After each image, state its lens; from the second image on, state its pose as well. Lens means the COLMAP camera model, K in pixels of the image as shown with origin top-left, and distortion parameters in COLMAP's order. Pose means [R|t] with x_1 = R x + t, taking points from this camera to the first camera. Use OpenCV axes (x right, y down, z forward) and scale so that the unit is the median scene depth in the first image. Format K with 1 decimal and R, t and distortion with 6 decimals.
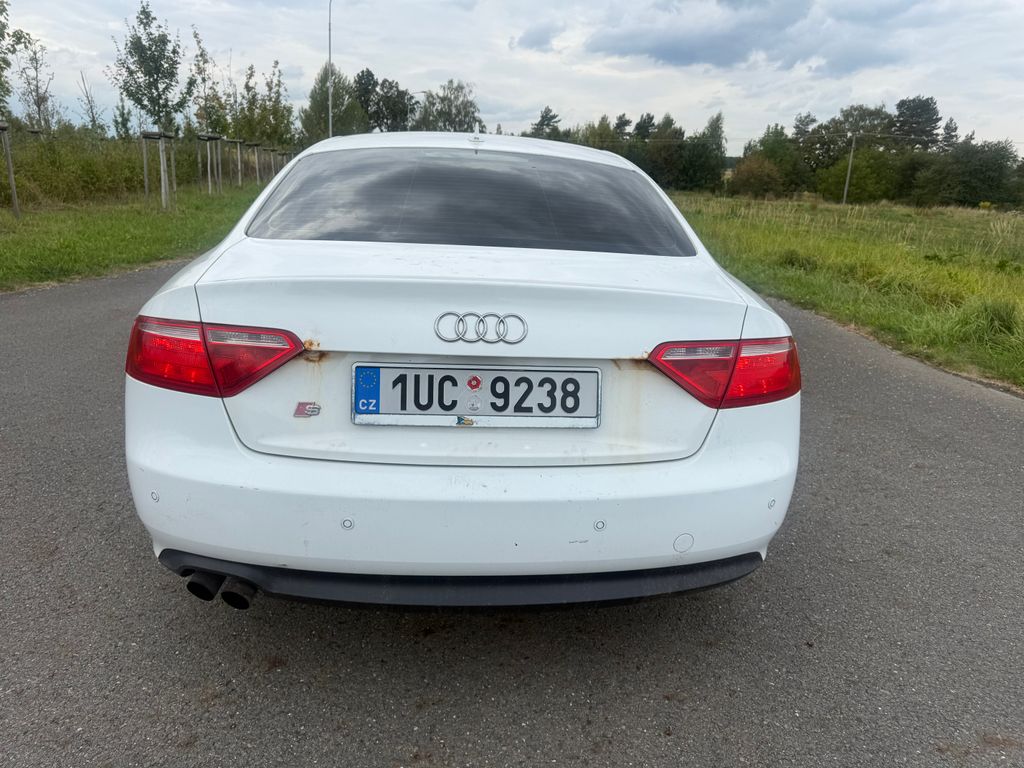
lens RADIAL K [[737.2, 0, 534.1], [0, 737.2, 390.6], [0, 0, 1]] dist [0.009011, -0.009605]
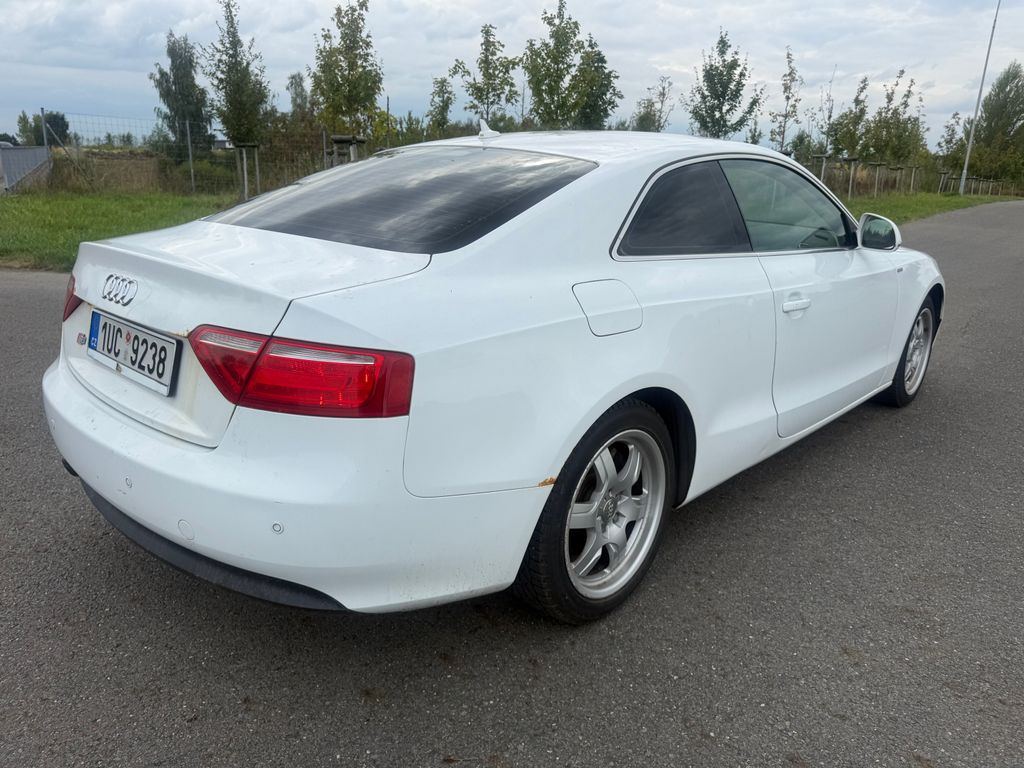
lens RADIAL K [[737.2, 0, 508.1], [0, 737.2, 382.1], [0, 0, 1]] dist [0.009011, -0.009605]
pose [[0.674388, 0.180595, -0.715952, 0.129537], [-0.203724, 0.977501, 0.054673, -0.014087], [0.709717, 0.108985, 0.696006, 0.066676]]
